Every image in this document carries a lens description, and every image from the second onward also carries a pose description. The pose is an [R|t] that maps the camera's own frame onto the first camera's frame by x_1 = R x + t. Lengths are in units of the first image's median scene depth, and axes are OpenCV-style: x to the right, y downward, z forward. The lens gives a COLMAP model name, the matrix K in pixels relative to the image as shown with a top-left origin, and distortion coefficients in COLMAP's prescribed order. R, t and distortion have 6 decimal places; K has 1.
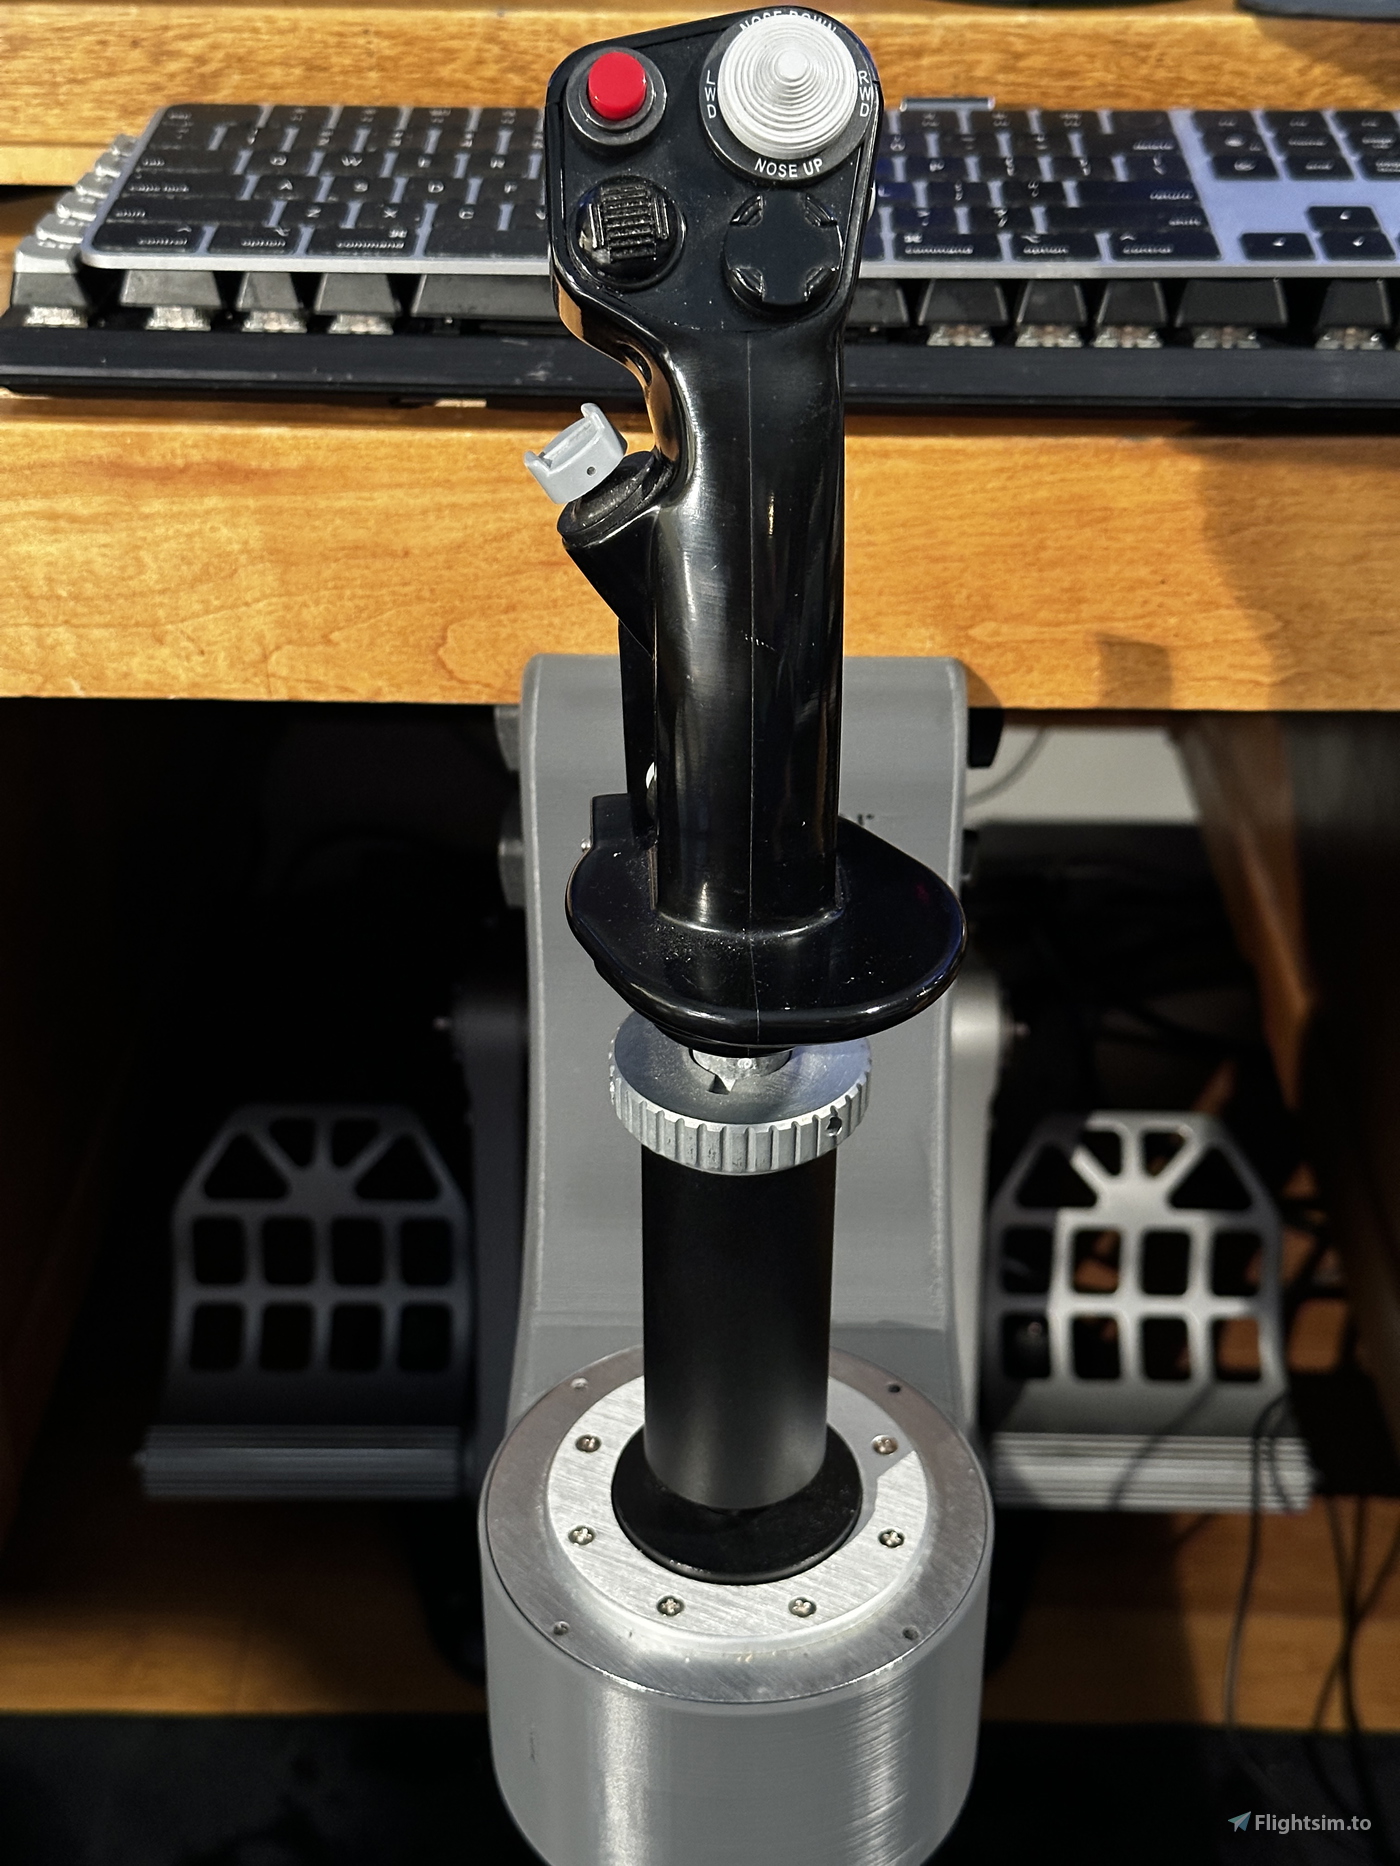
lens RADIAL K [[2607.1, 0, 700.0], [0, 2607.1, 933.0], [0, 0, 1]] dist [0.045176, -0.077495]
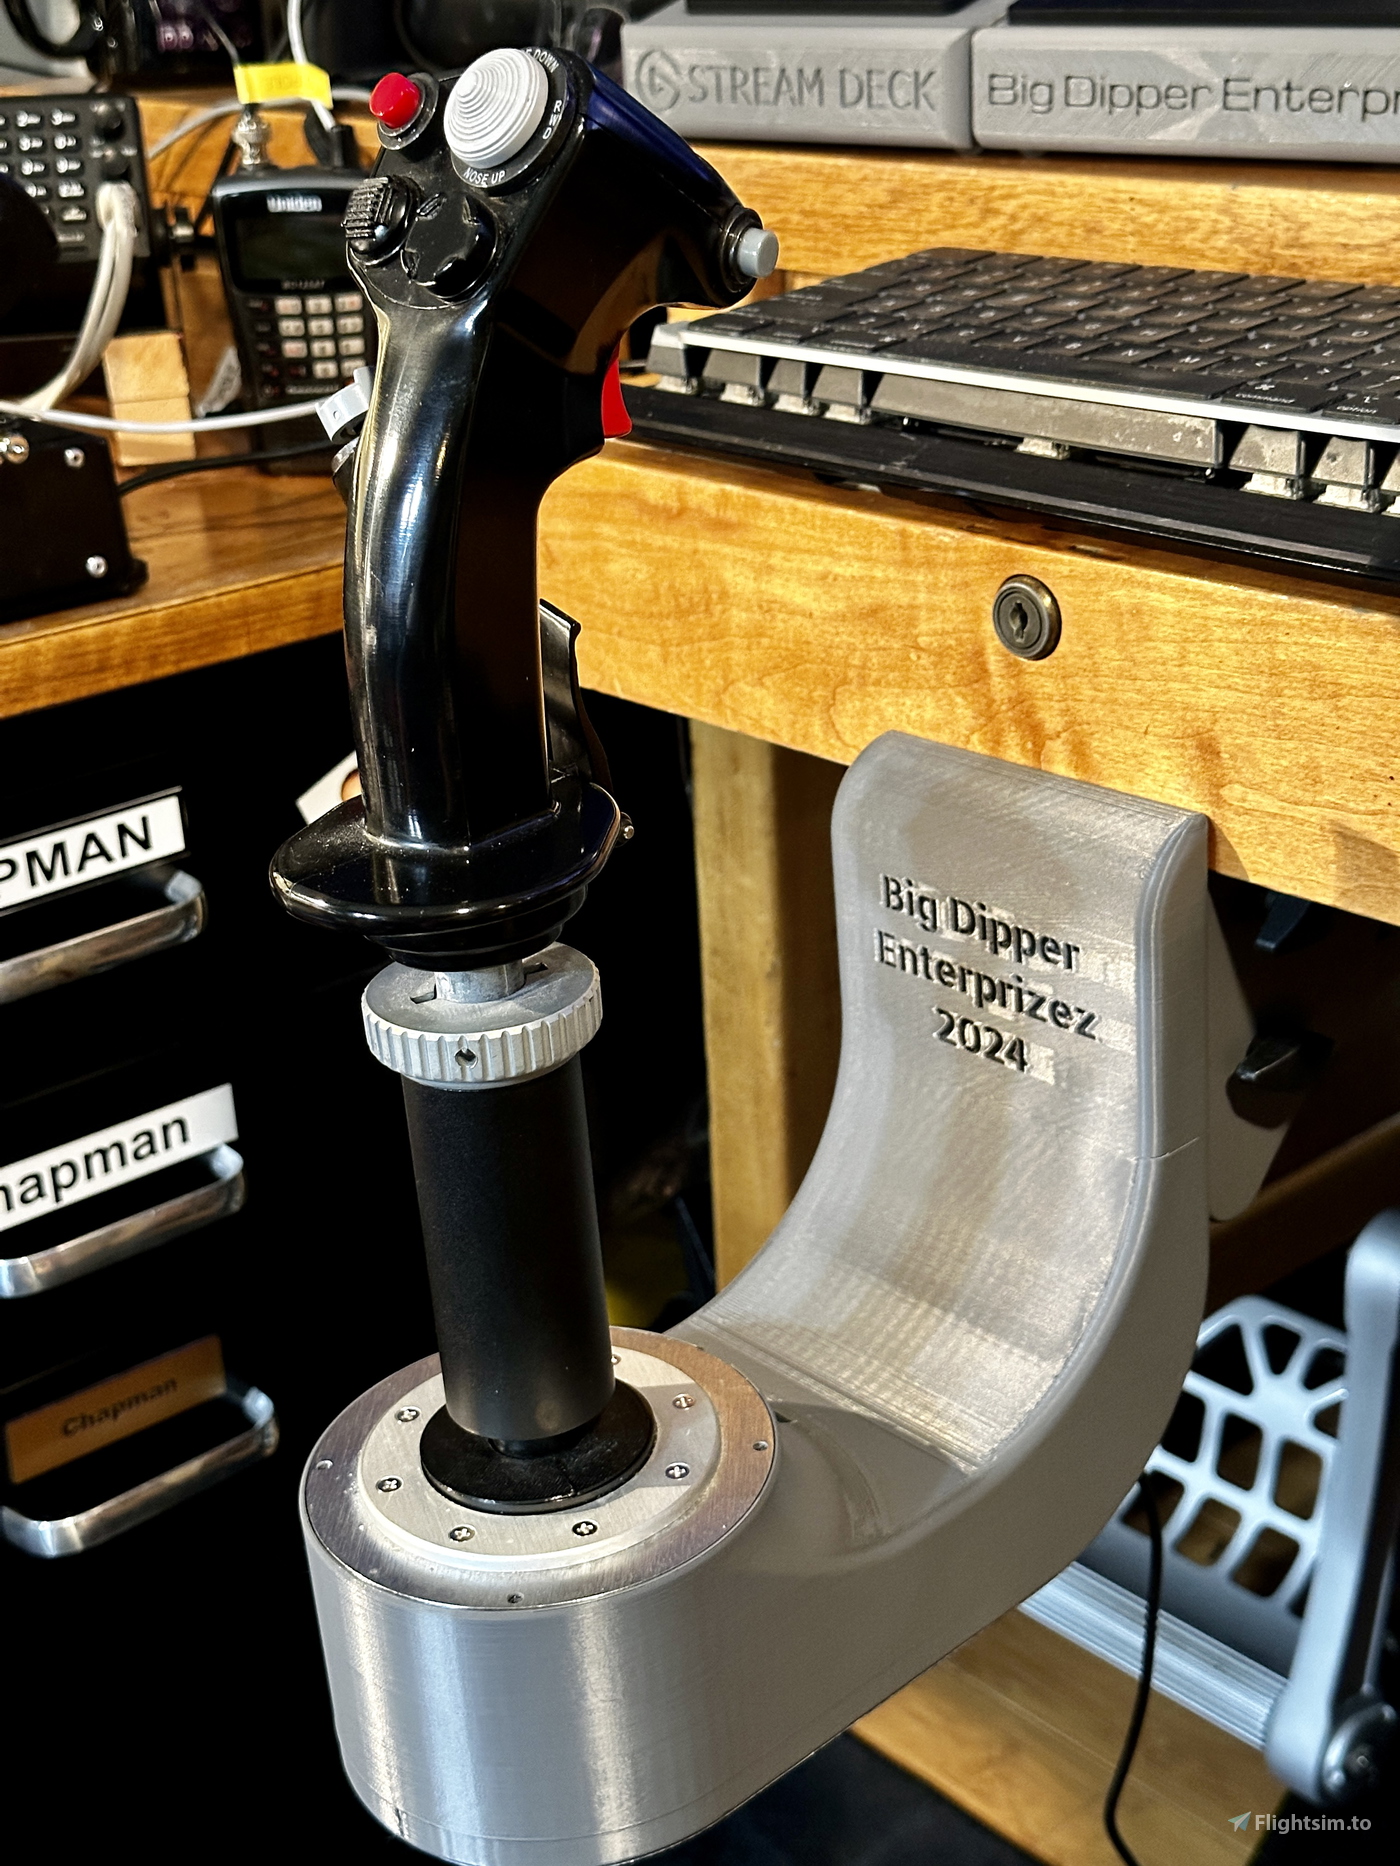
lens RADIAL K [[2586.7, 0, 700.0], [0, 2586.7, 933.0], [0, 0, 1]] dist [0.001492, 0.427424]
pose [[0.684451, 0.245776, -0.686383, 0.557759], [-0.329185, 0.944214, 0.009841, -0.011538], [0.650511, 0.219211, 0.727174, 0.173919]]
